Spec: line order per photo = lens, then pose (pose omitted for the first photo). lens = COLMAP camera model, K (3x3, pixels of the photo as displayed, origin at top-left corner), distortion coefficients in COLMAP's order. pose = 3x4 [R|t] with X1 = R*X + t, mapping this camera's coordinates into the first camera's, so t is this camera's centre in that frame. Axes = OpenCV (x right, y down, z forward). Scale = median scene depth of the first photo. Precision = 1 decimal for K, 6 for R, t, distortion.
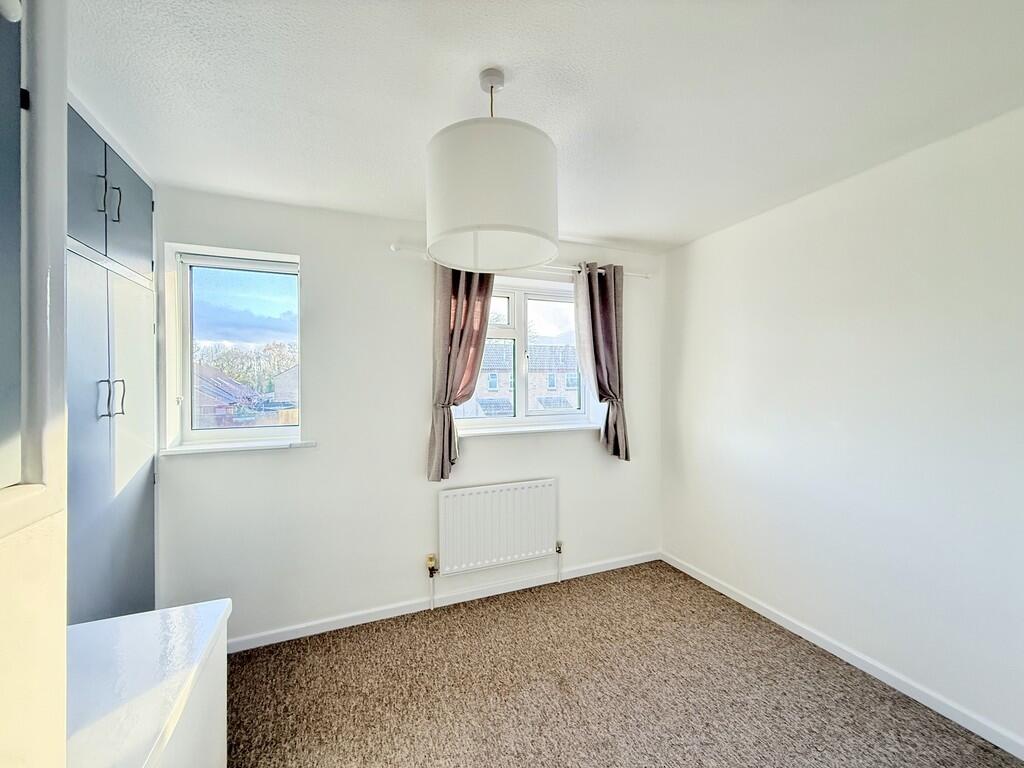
lens RADIAL K [[406.9, 0, 512.2], [0, 406.9, 382.7], [0, 0, 1]] dist [-0.001180, -0.000011]
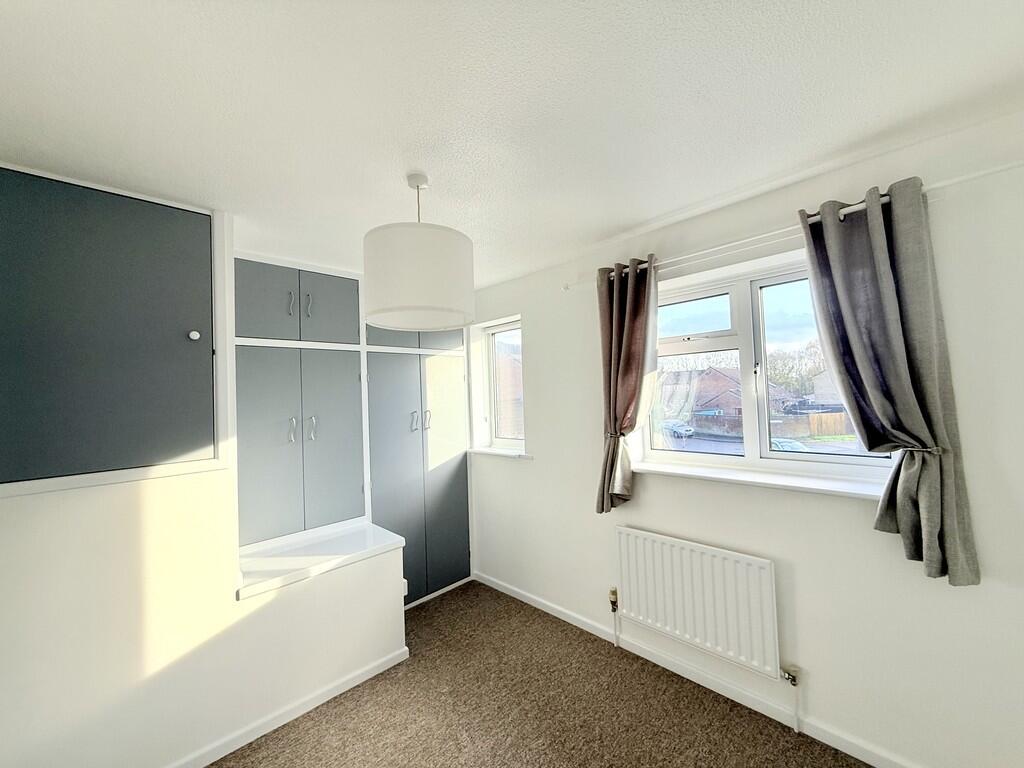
lens RADIAL K [[406.9, 0, 509.2], [0, 406.9, 384.0], [0, 0, 1]] dist [-0.001180, -0.000011]
pose [[0.367281, -0.032693, -0.929535, 0.598596], [0.032492, 0.999223, -0.022305, -0.047375], [0.929542, -0.022010, 0.368058, 0.404665]]
